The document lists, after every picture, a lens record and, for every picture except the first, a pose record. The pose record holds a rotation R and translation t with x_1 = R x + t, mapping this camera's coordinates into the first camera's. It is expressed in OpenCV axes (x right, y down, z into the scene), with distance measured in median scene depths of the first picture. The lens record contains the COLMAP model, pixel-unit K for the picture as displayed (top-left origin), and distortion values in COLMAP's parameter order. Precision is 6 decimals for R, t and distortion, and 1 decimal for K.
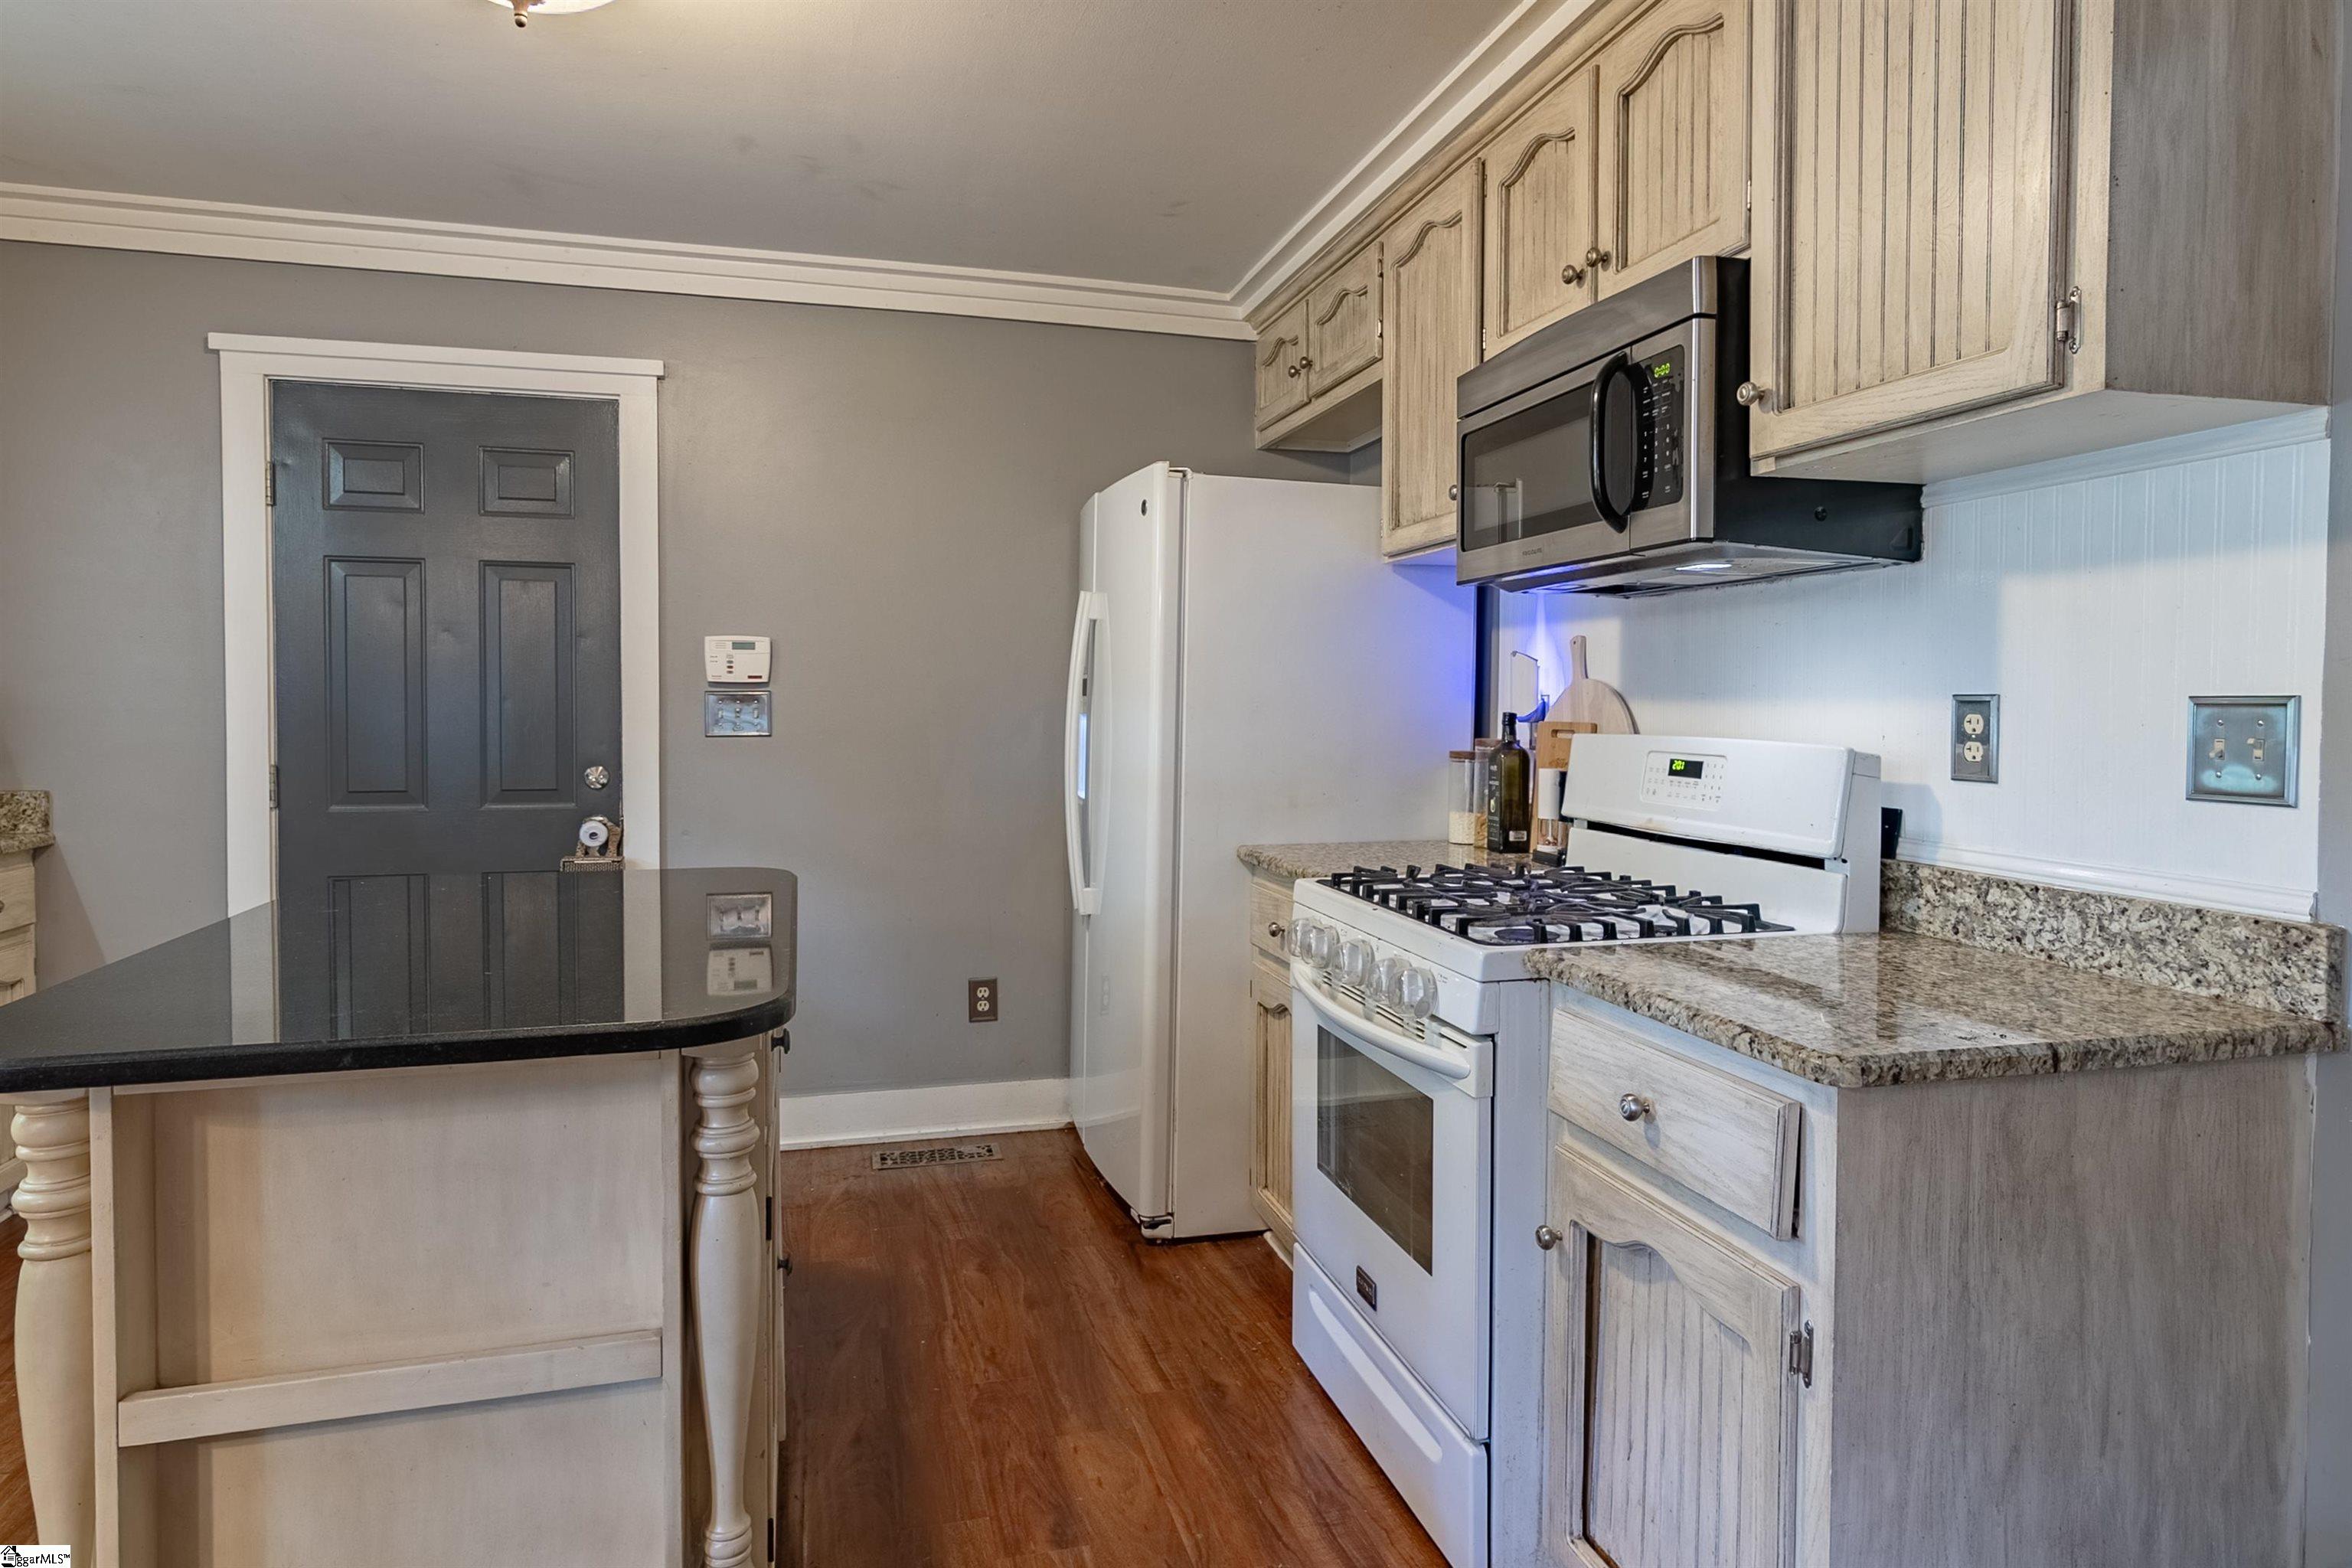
lens RADIAL K [[1293.5, 0, 1167.2], [0, 1293.5, 697.1], [0, 0, 1]] dist [0.001483, 0.006865]
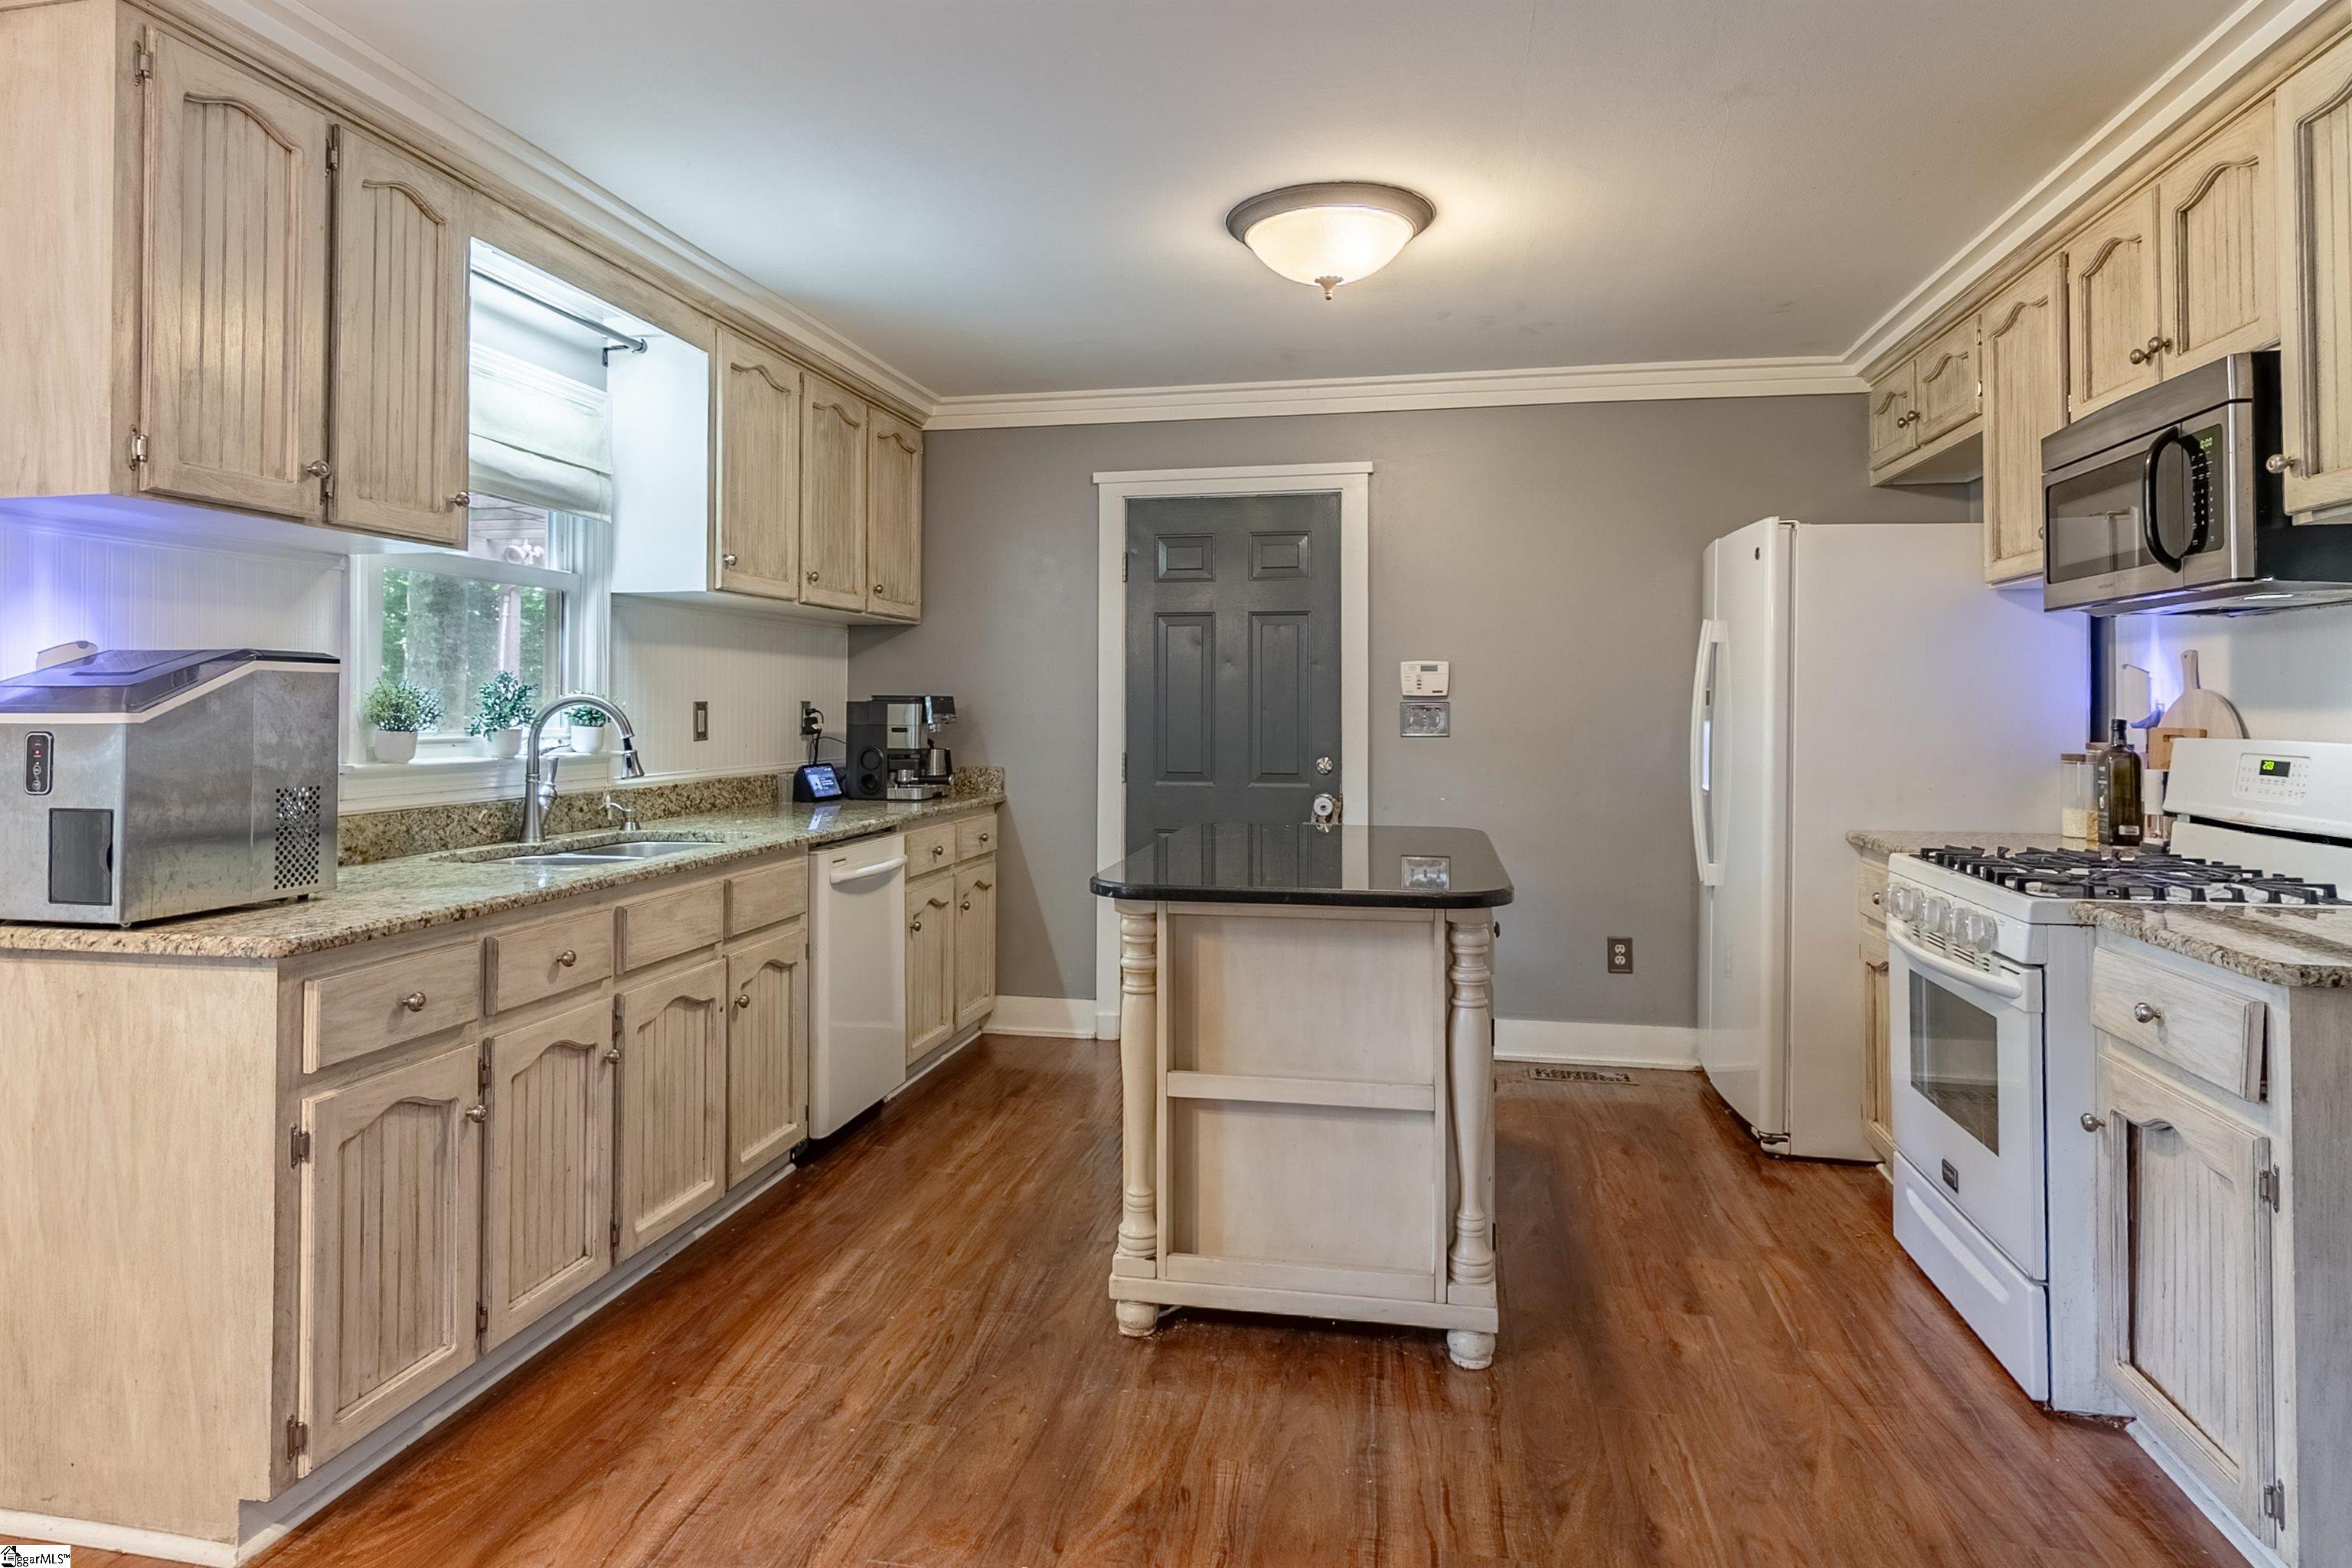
lens RADIAL K [[1293.5, 0, 1167.2], [0, 1293.5, 697.1], [0, 0, 1]] dist [0.001483, 0.006865]
pose [[0.893521, -0.006379, -0.448976, 0.037340], [0.004132, 0.999974, -0.005984, -0.004450], [0.449002, 0.003491, 0.893524, -0.414107]]
